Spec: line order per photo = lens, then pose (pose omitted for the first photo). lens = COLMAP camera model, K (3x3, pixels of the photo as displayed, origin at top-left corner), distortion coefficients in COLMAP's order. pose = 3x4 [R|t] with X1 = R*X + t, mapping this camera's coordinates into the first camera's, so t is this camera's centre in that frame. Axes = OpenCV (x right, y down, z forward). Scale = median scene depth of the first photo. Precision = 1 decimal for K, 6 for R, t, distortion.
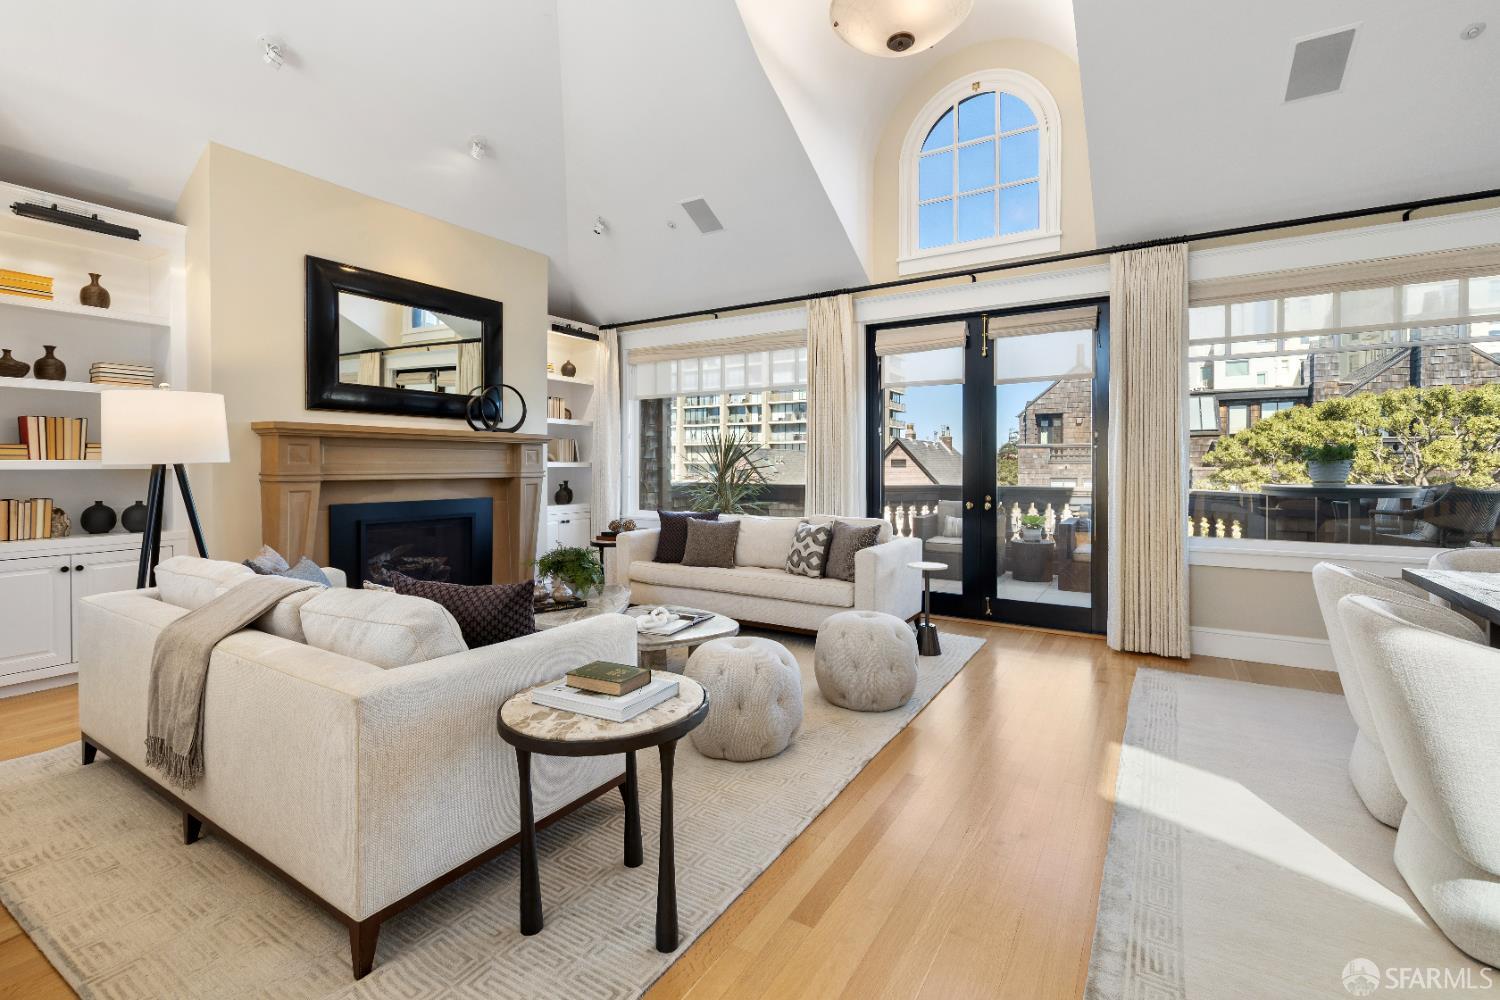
lens RADIAL K [[654.8, 0, 750.4], [0, 654.8, 461.5], [0, 0, 1]] dist [0.006317, 0.000632]
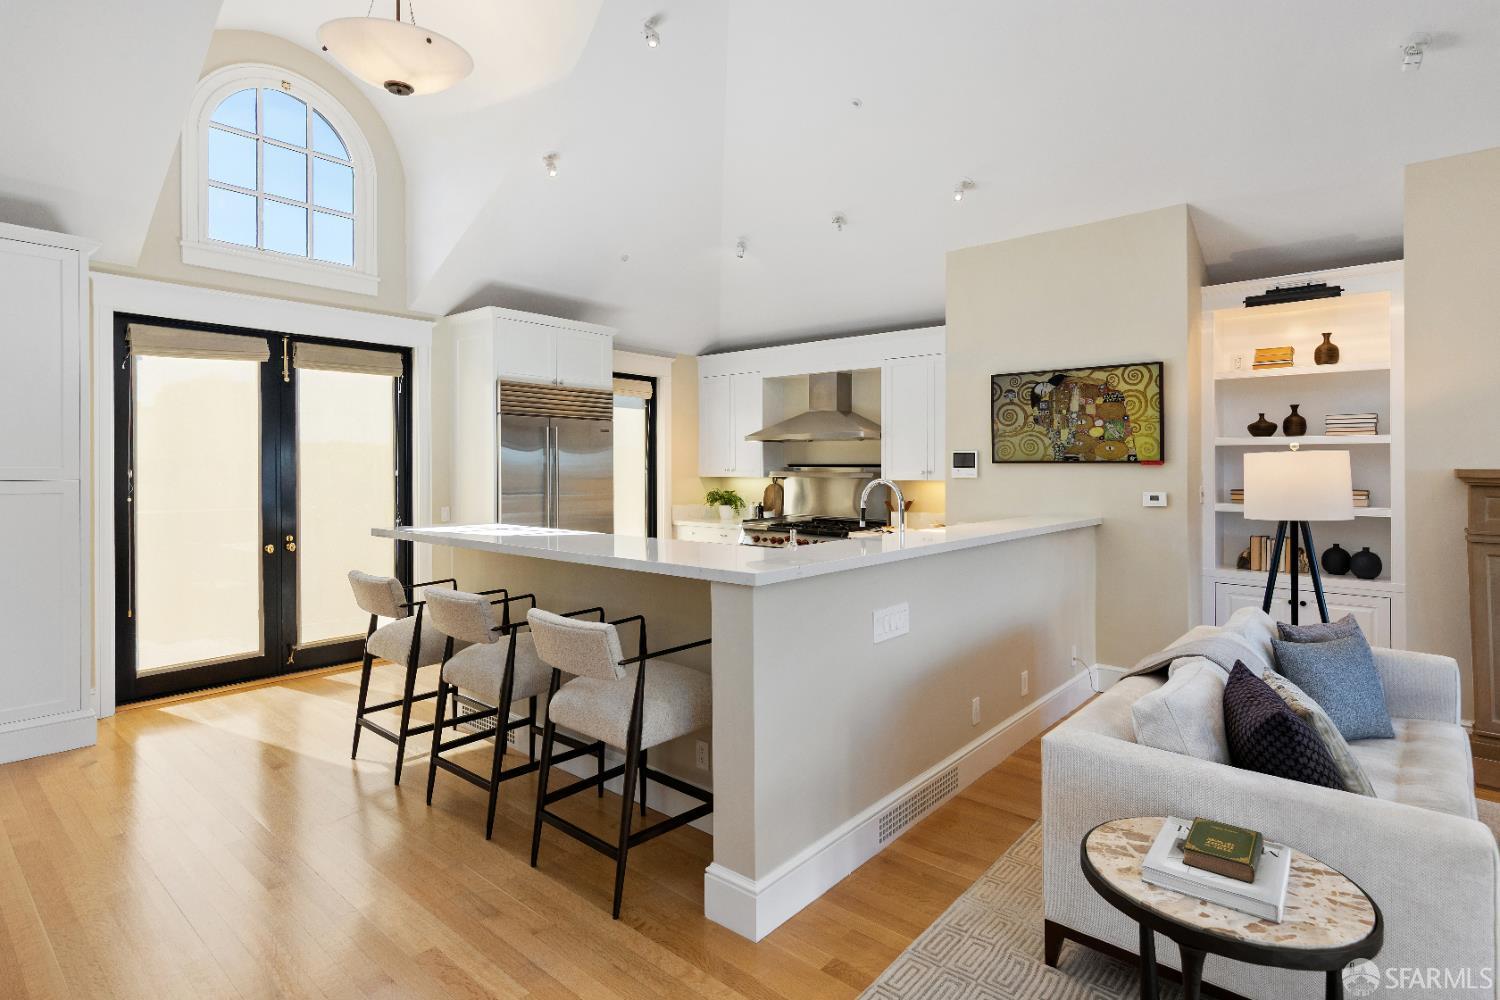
lens RADIAL K [[762.4, 0, 746.4], [0, 762.4, 473.7], [0, 0, 1]] dist [-0.005112, -0.000520]
pose [[-0.168837, 0.010246, -0.985591, 0.287795], [0.004086, 0.999945, 0.009695, -0.052557], [0.985636, -0.002390, -0.168870, 0.205702]]
